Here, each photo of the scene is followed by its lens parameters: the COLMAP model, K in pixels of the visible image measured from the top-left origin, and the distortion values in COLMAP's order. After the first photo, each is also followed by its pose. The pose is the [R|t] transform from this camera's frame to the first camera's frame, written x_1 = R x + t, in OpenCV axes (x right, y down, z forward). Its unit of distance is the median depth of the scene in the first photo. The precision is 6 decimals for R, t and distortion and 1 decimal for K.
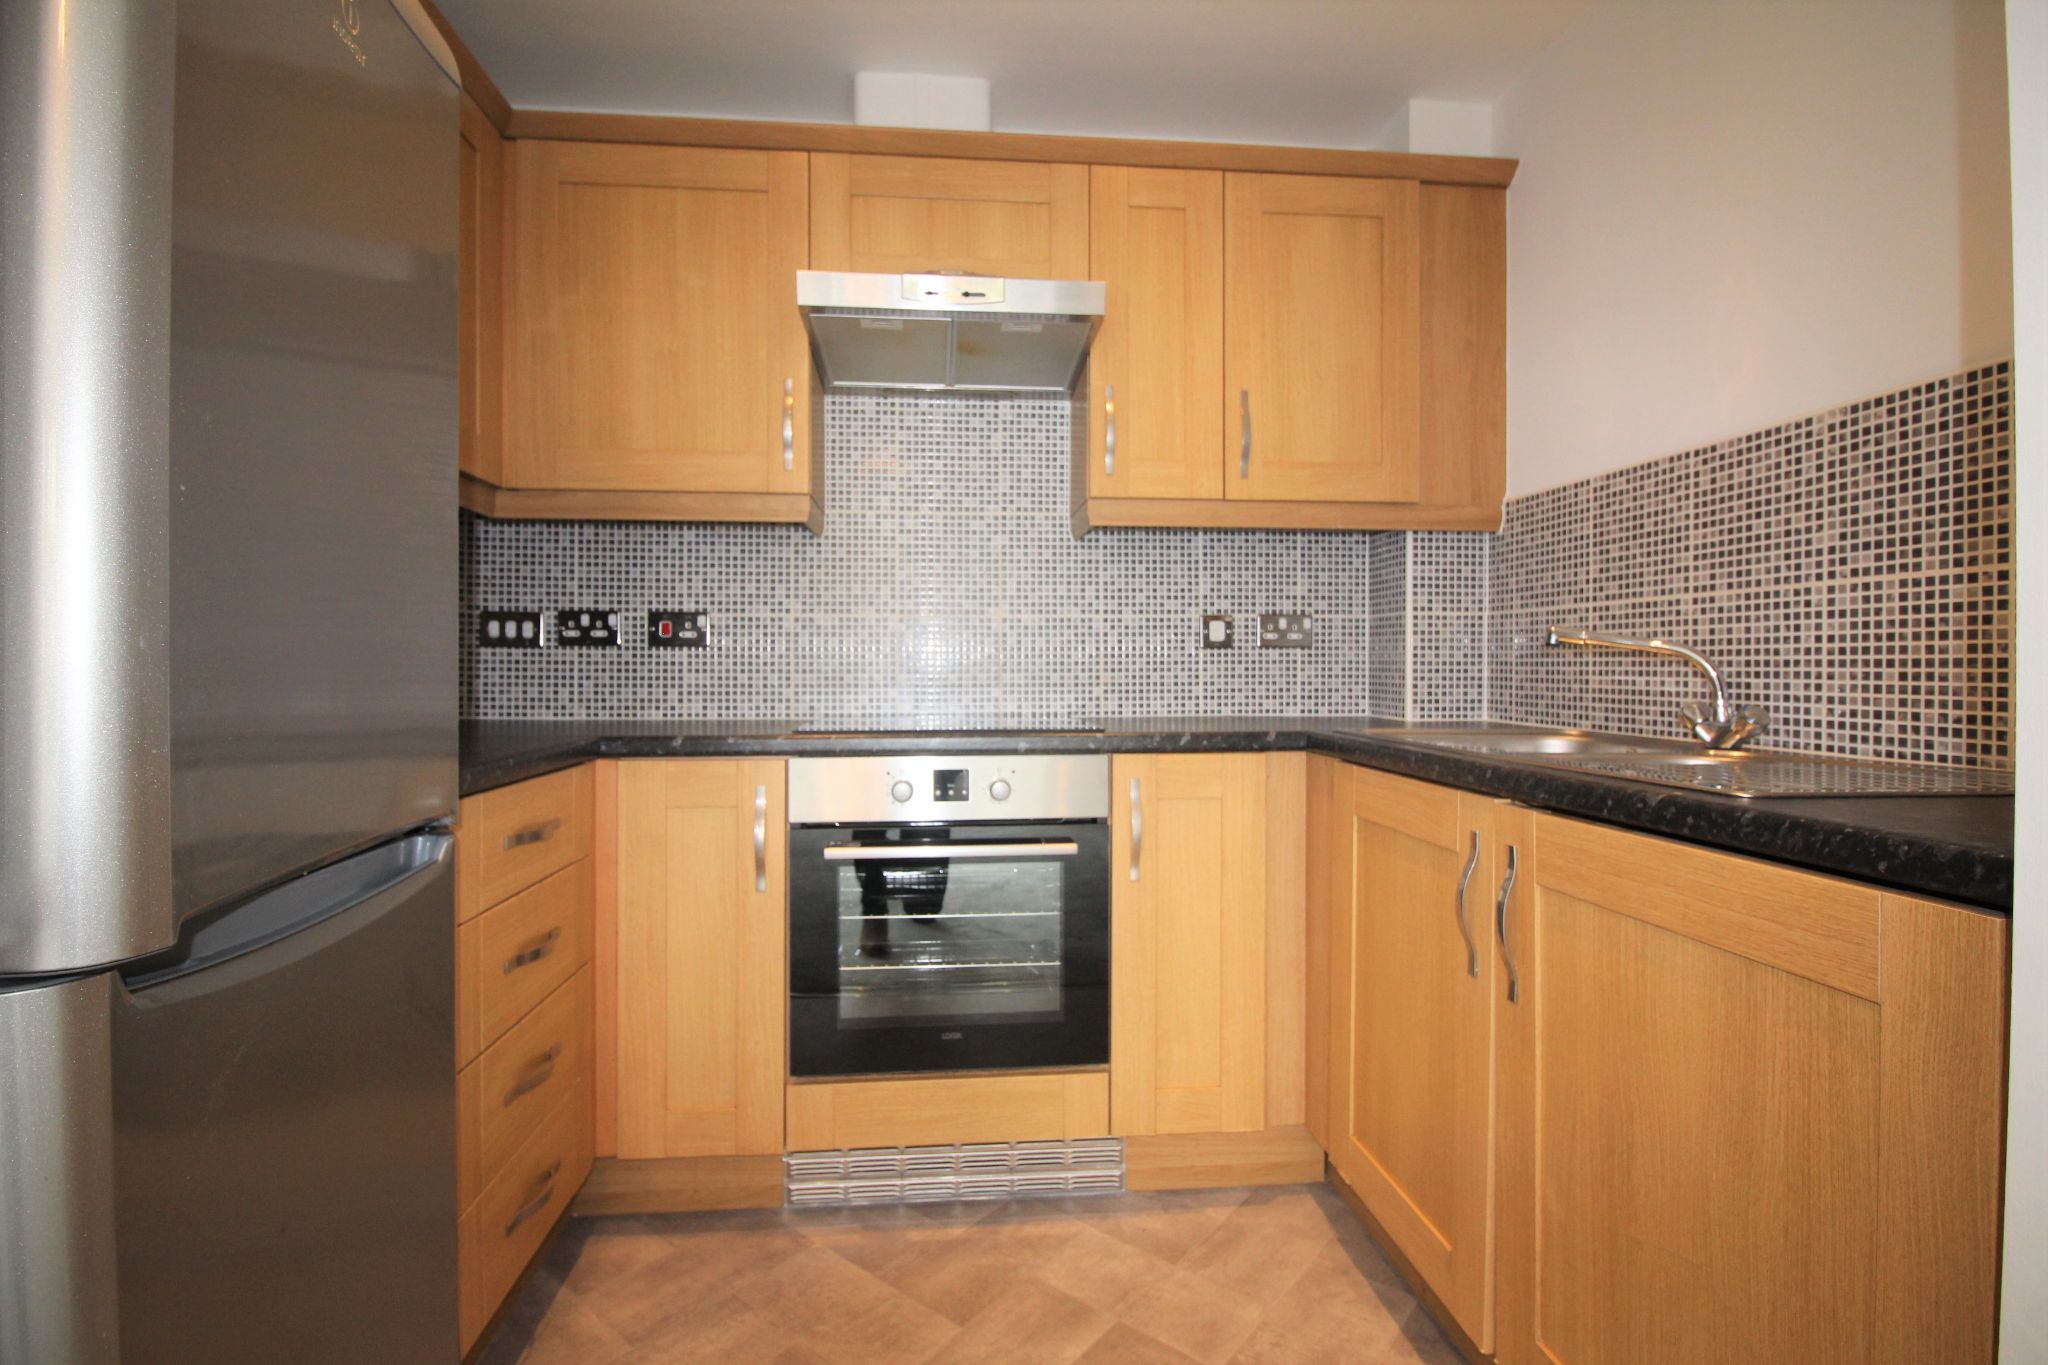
lens RADIAL K [[963.4, 0, 1020.7], [0, 963.4, 680.8], [0, 0, 1]] dist [0.000259, -0.000227]
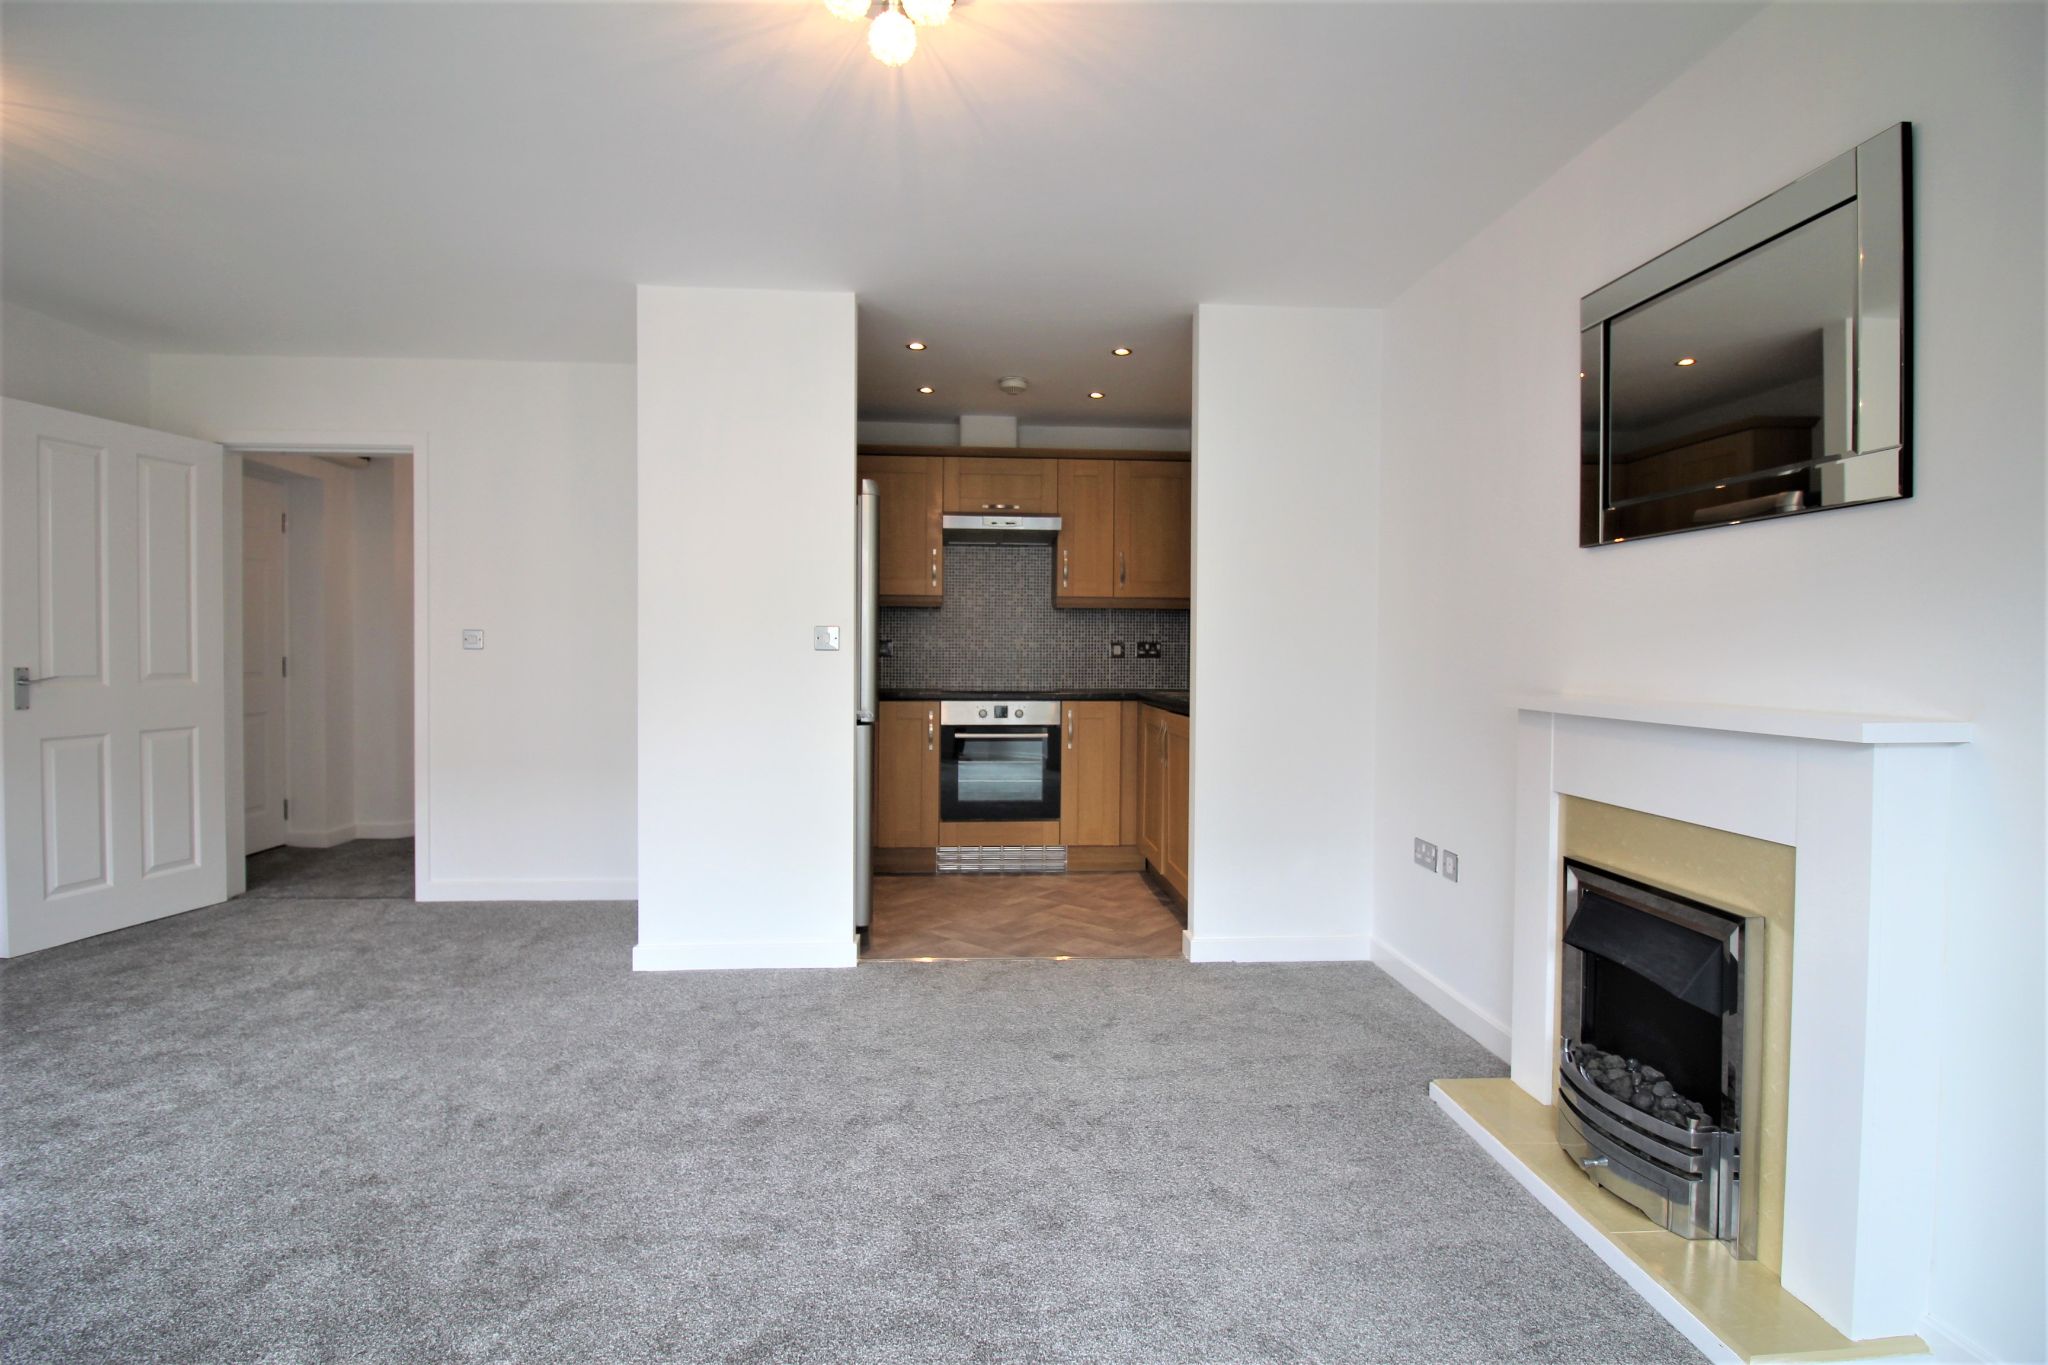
lens RADIAL K [[963.4, 0, 1020.7], [0, 963.4, 679.3], [0, 0, 1]] dist [0.000259, -0.000227]
pose [[0.999815, 0.006887, -0.017965, 0.025008], [-0.006568, 0.999821, 0.017756, -0.025982], [0.018084, -0.017635, 0.999681, -1.433894]]
